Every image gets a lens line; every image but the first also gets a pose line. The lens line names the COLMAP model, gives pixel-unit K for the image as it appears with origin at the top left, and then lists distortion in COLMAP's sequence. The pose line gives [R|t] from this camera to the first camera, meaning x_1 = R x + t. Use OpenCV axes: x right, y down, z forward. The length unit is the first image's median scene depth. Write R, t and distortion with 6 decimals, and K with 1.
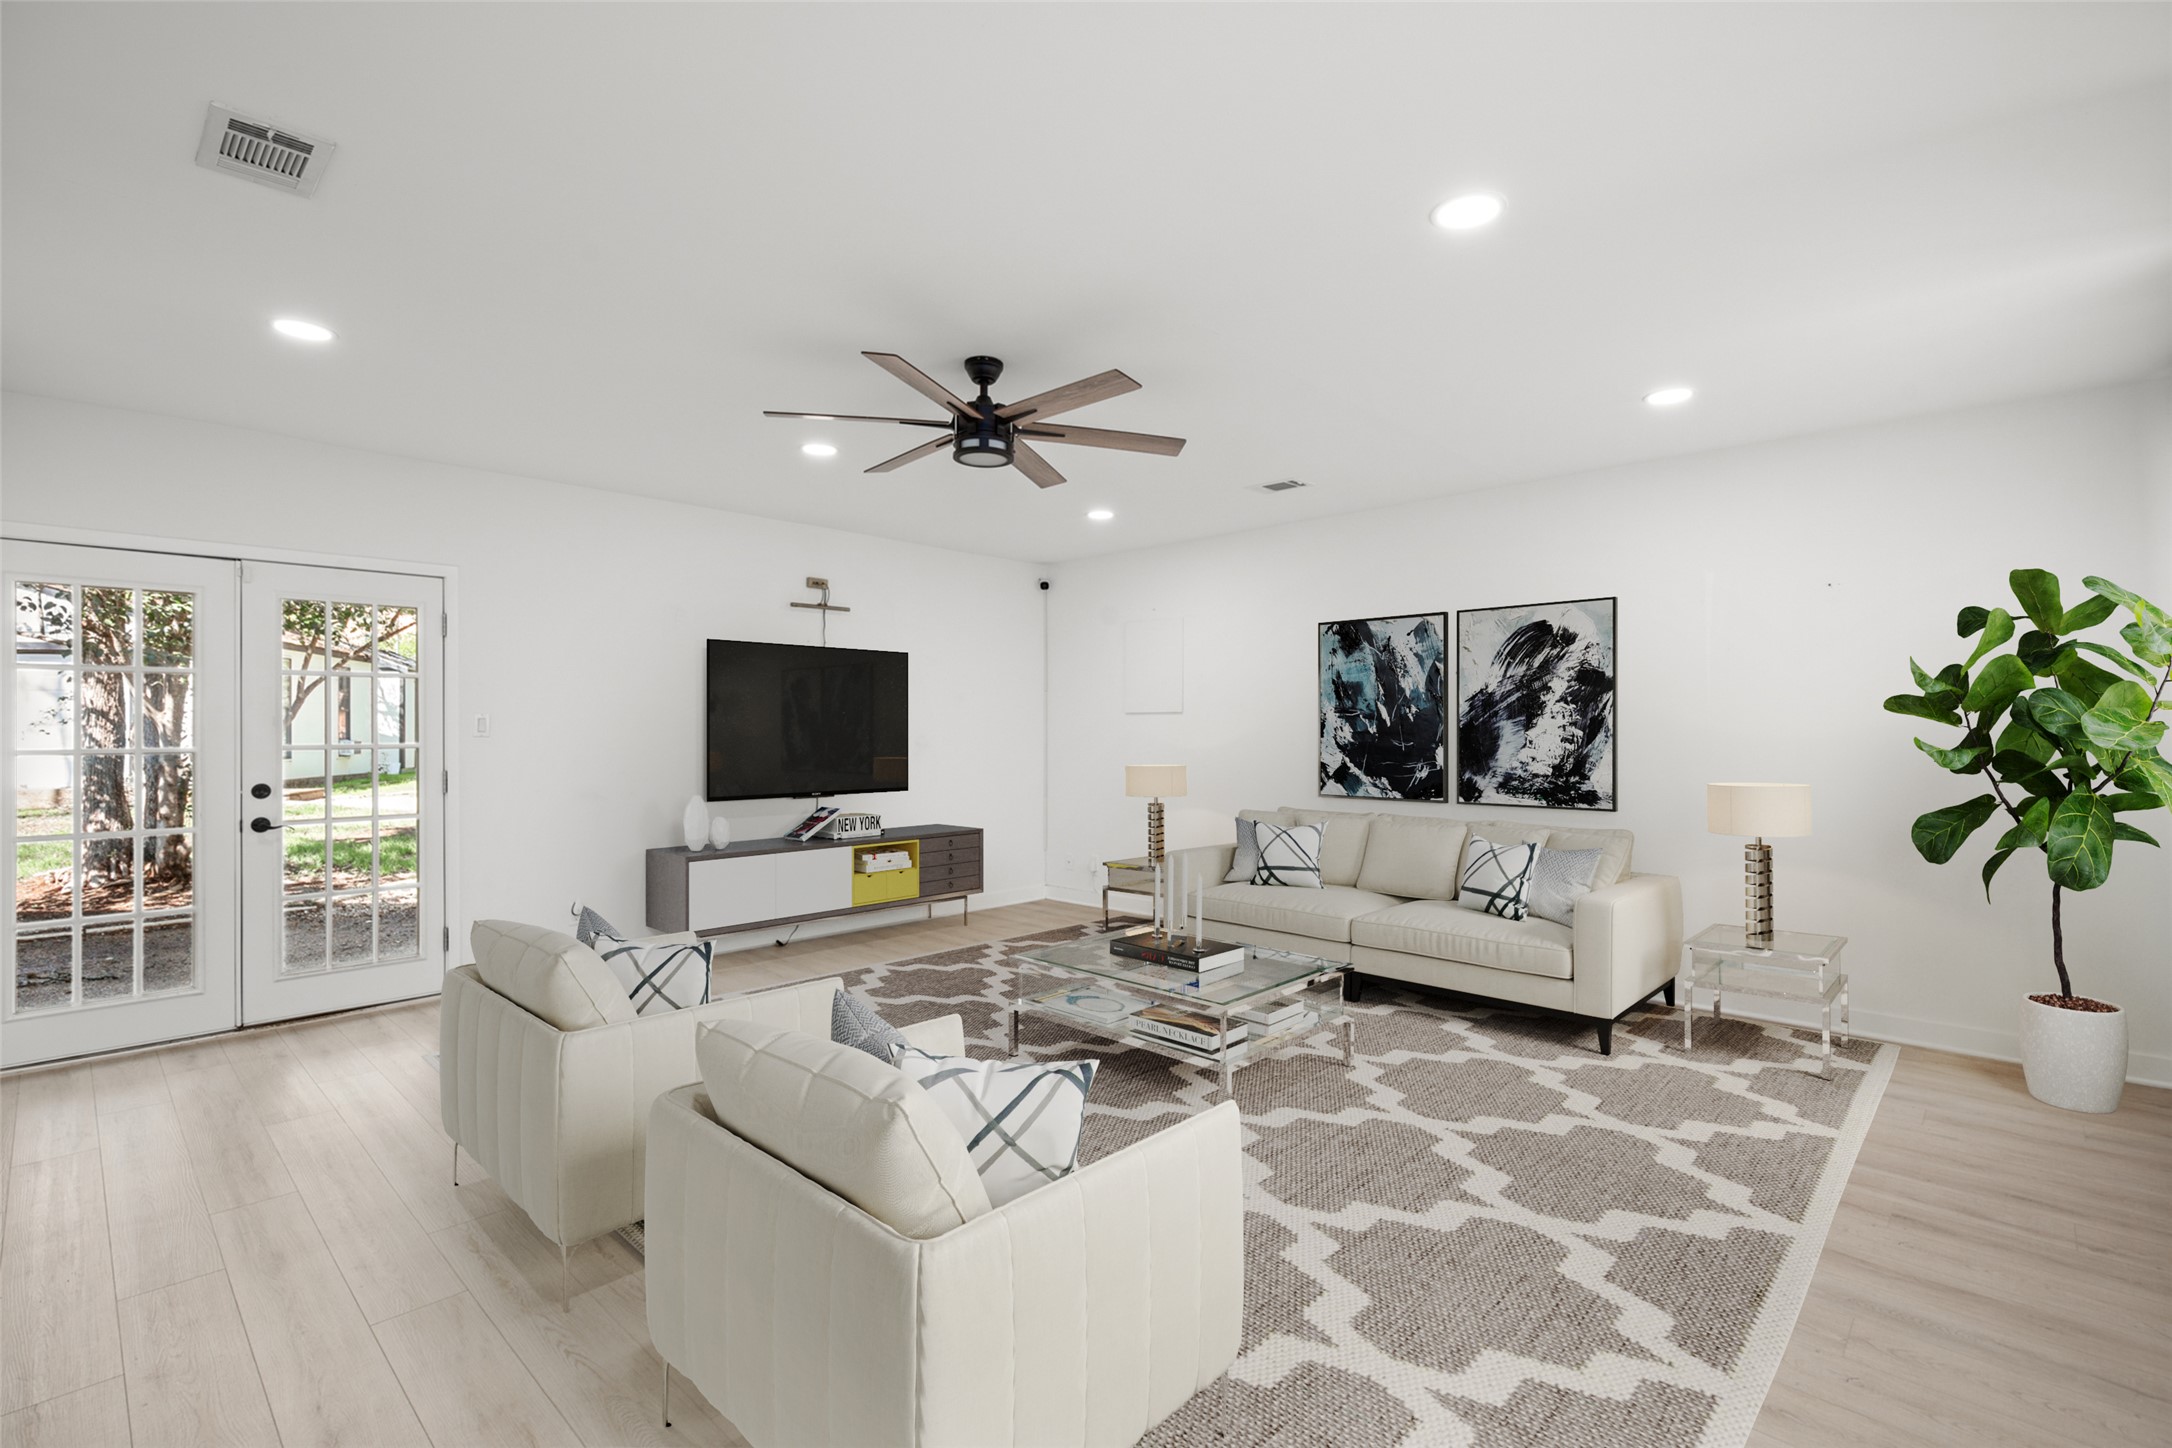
lens RADIAL K [[971.8, 0, 1086.0], [0, 971.8, 724.0], [0, 0, 1]] dist [0.002275, -0.000044]
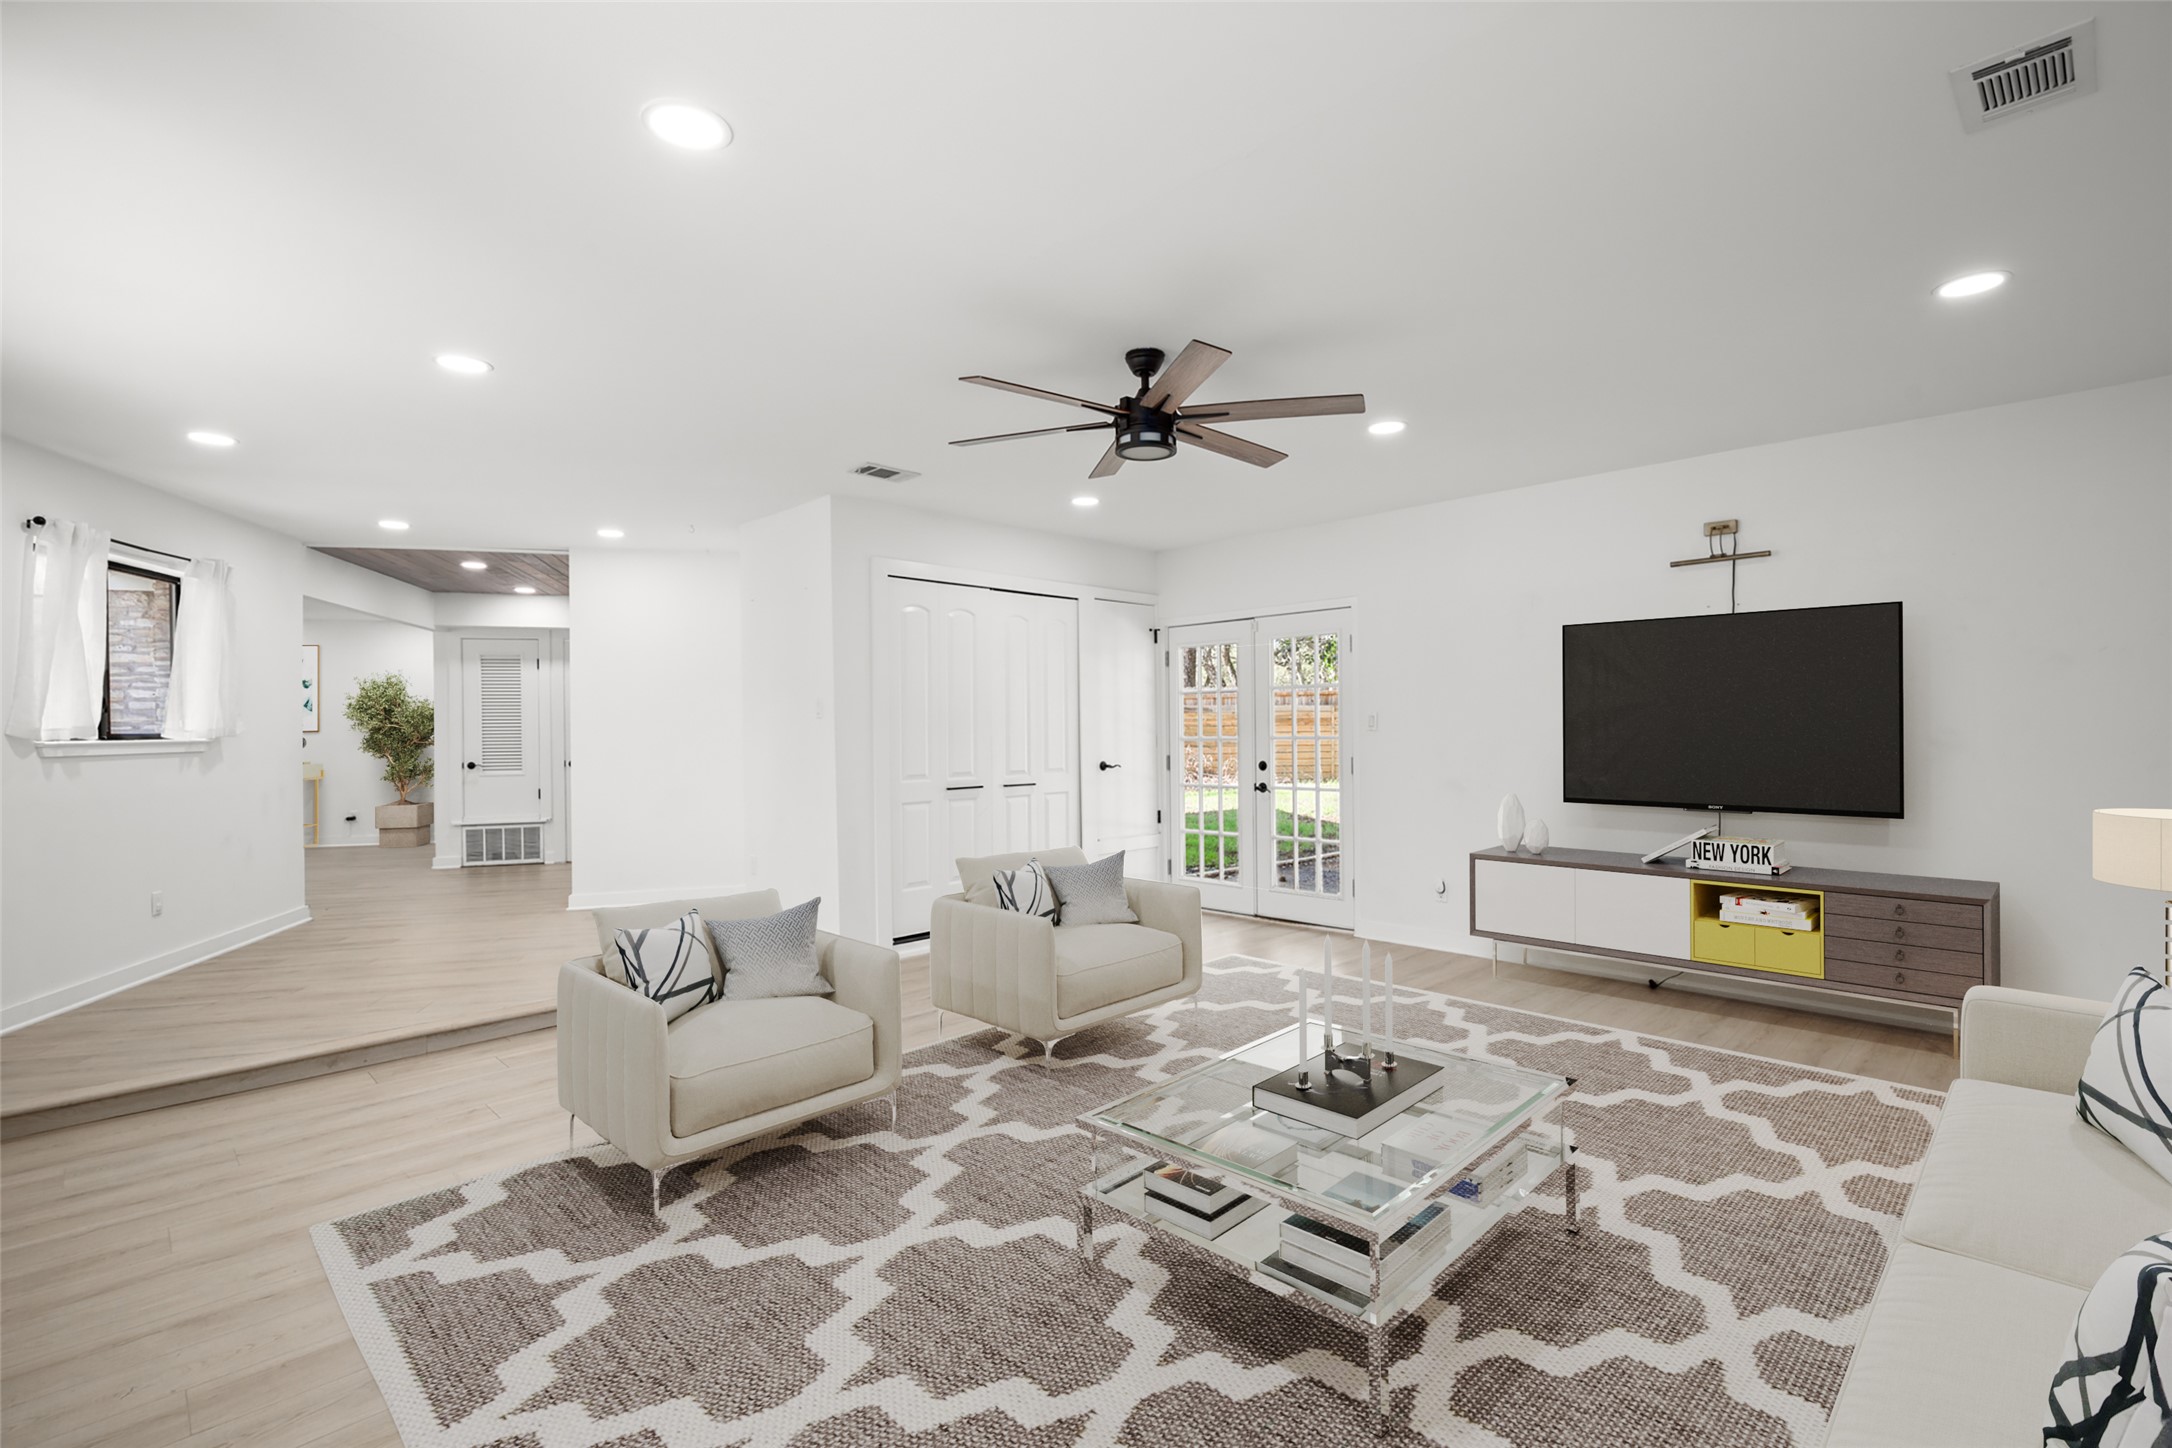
lens RADIAL K [[999.5, 0, 1086.0], [0, 999.5, 724.0], [0, 0, 1]] dist [-0.003265, -0.000142]
pose [[-0.016552, 0.008527, -0.999827, 0.707916], [0.023752, 0.999685, 0.008133, -0.015894], [0.999581, -0.023614, -0.016749, 0.721813]]
